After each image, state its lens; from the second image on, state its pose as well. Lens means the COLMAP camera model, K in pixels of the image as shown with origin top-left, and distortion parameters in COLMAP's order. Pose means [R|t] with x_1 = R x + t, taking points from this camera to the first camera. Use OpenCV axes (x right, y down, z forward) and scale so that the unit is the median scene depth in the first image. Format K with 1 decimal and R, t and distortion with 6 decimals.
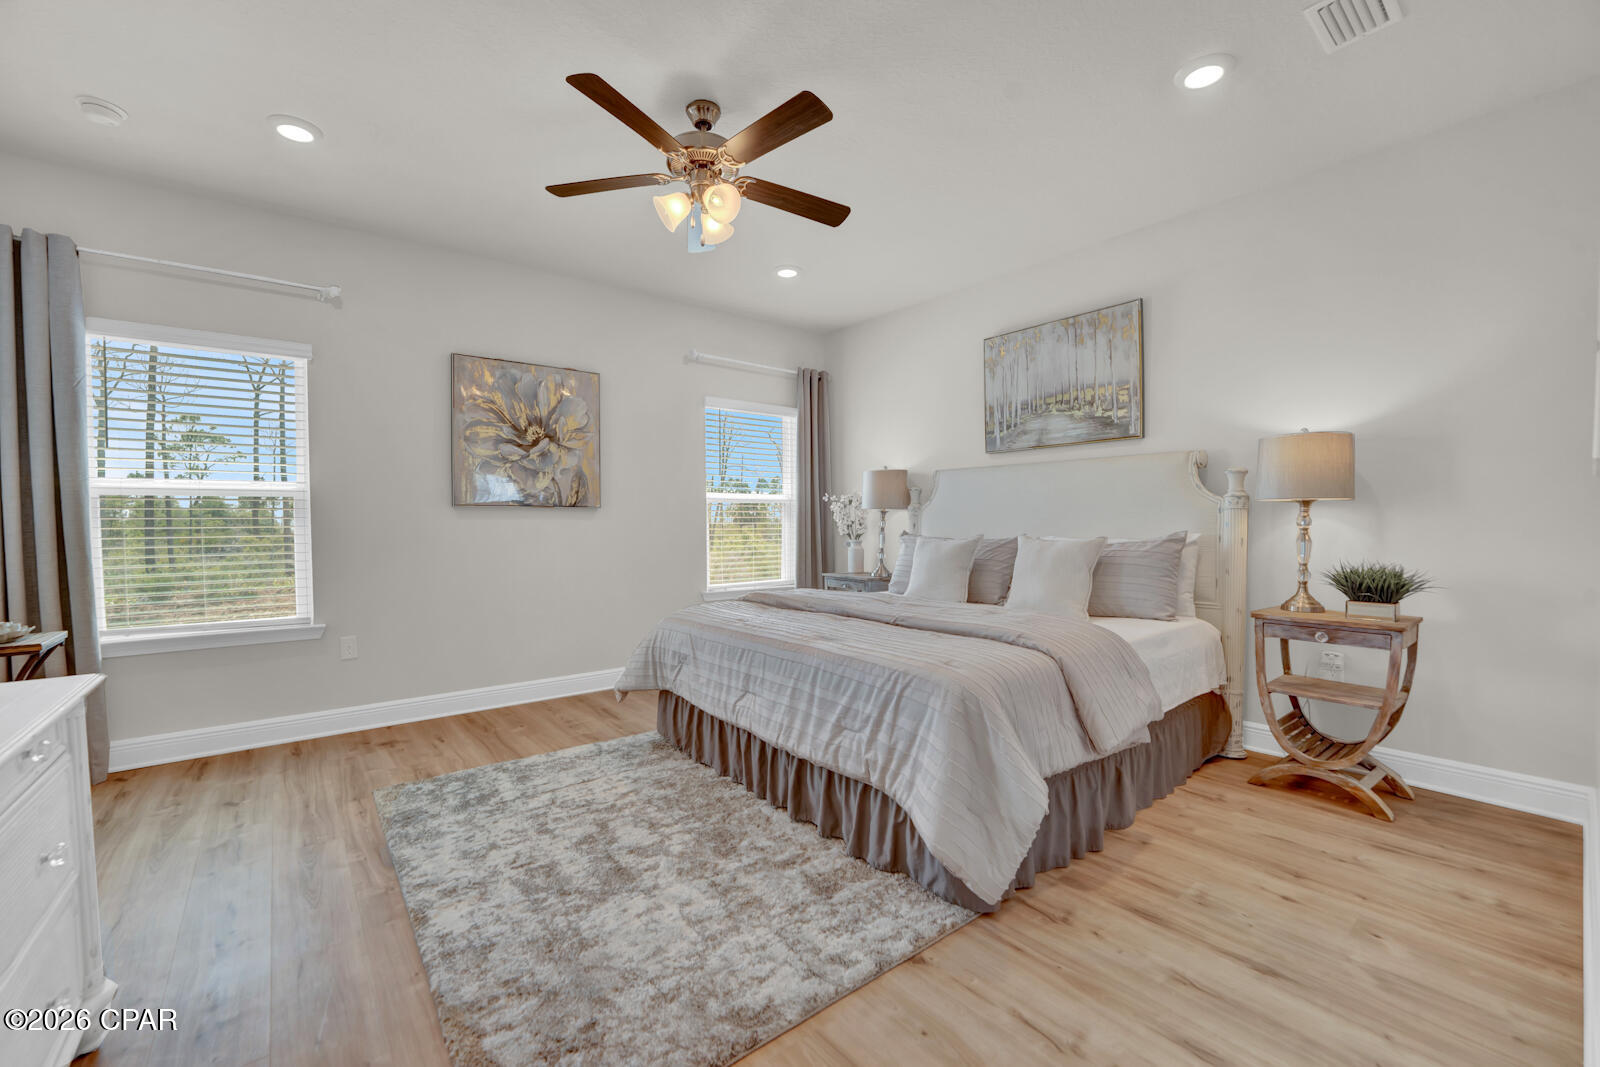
lens RADIAL K [[647.9, 0, 785.4], [0, 647.9, 534.0], [0, 0, 1]] dist [-0.018999, 0.000117]
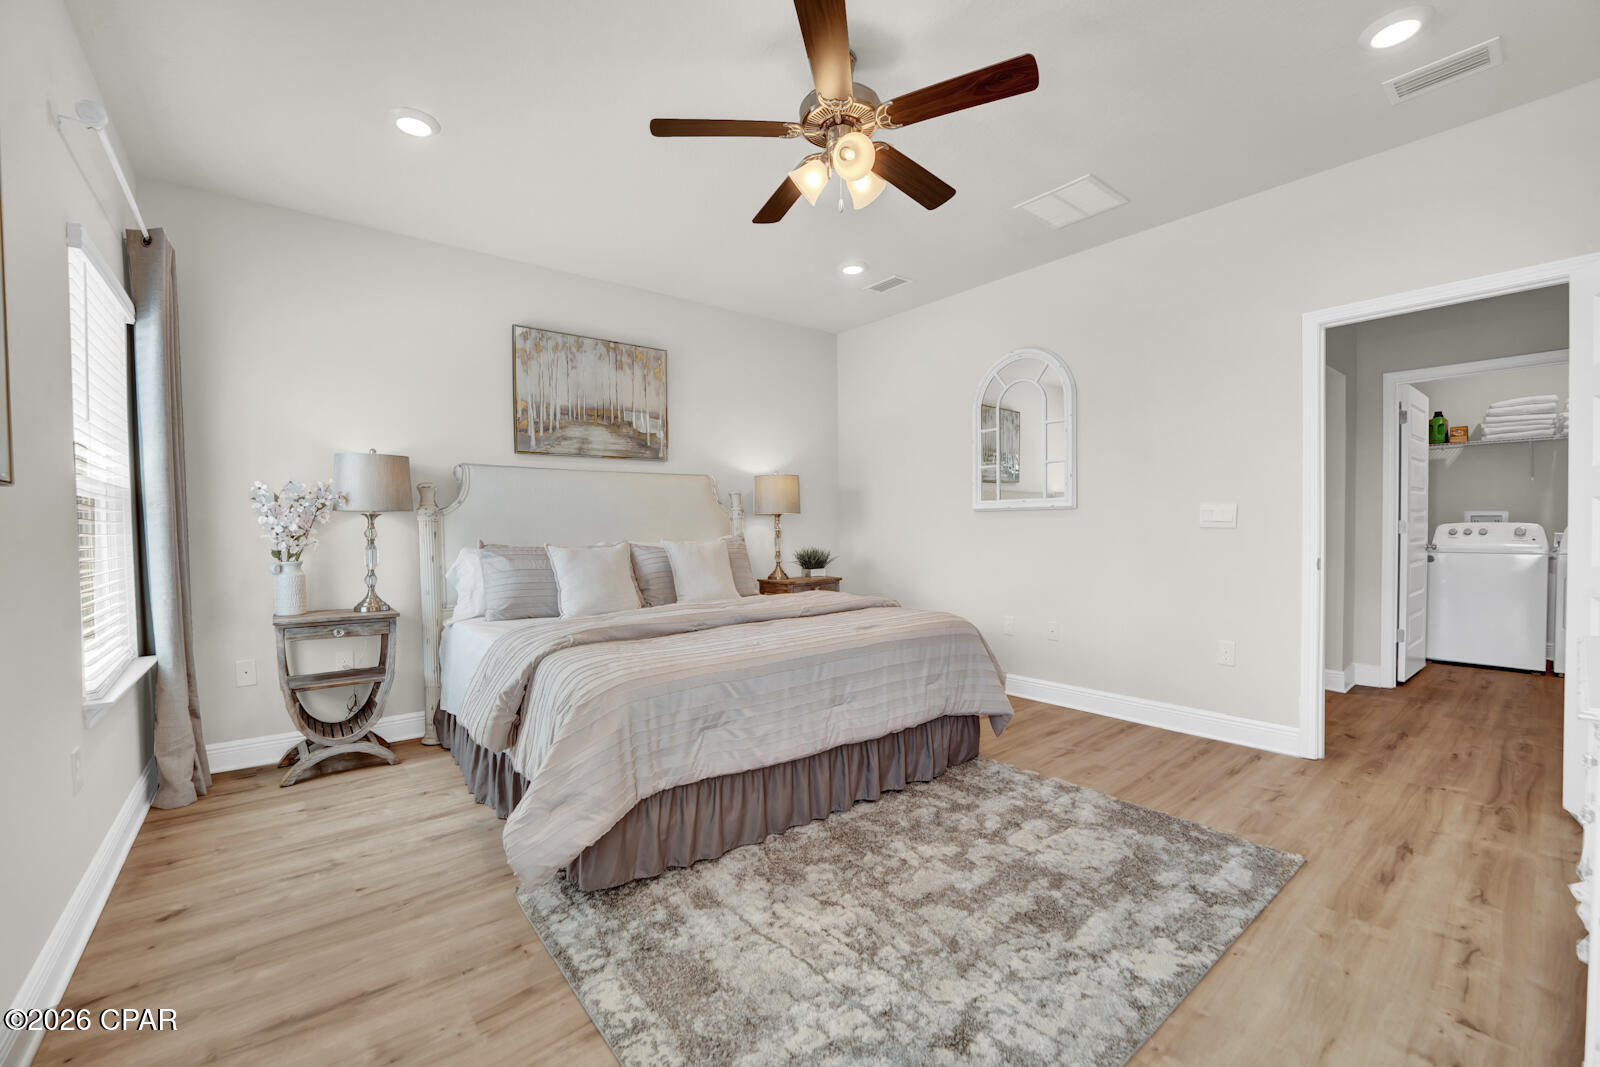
lens RADIAL K [[654.4, 0, 786.2], [0, 654.4, 537.4], [0, 0, 1]] dist [-0.024793, 0.000295]
pose [[-0.008774, -0.011871, 0.999891, -0.701556], [0.030727, 0.999454, 0.012136, -0.008359], [-0.999489, 0.030830, -0.008405, 0.753568]]
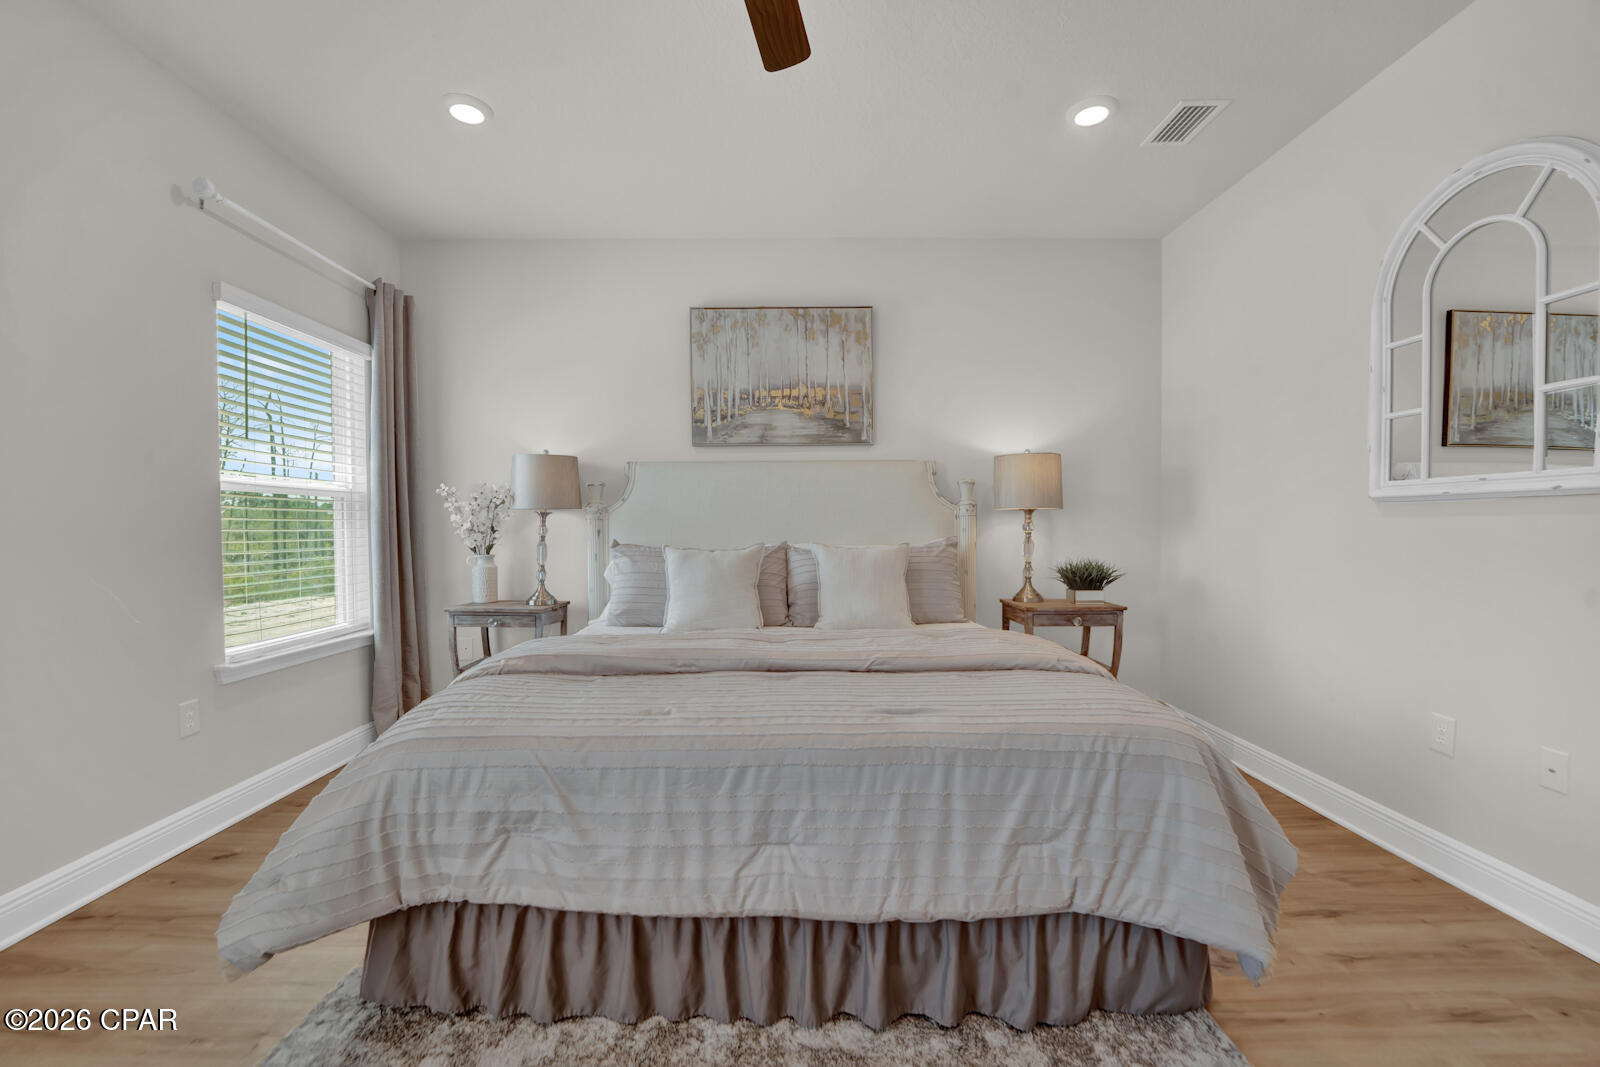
lens RADIAL K [[654.4, 0, 786.2], [0, 654.4, 537.4], [0, 0, 1]] dist [-0.024793, 0.000295]
pose [[0.615742, -0.010924, 0.787872, -0.329604], [0.015535, 0.999878, 0.001722, -0.007042], [-0.787794, 0.011179, 0.615837, 0.458283]]
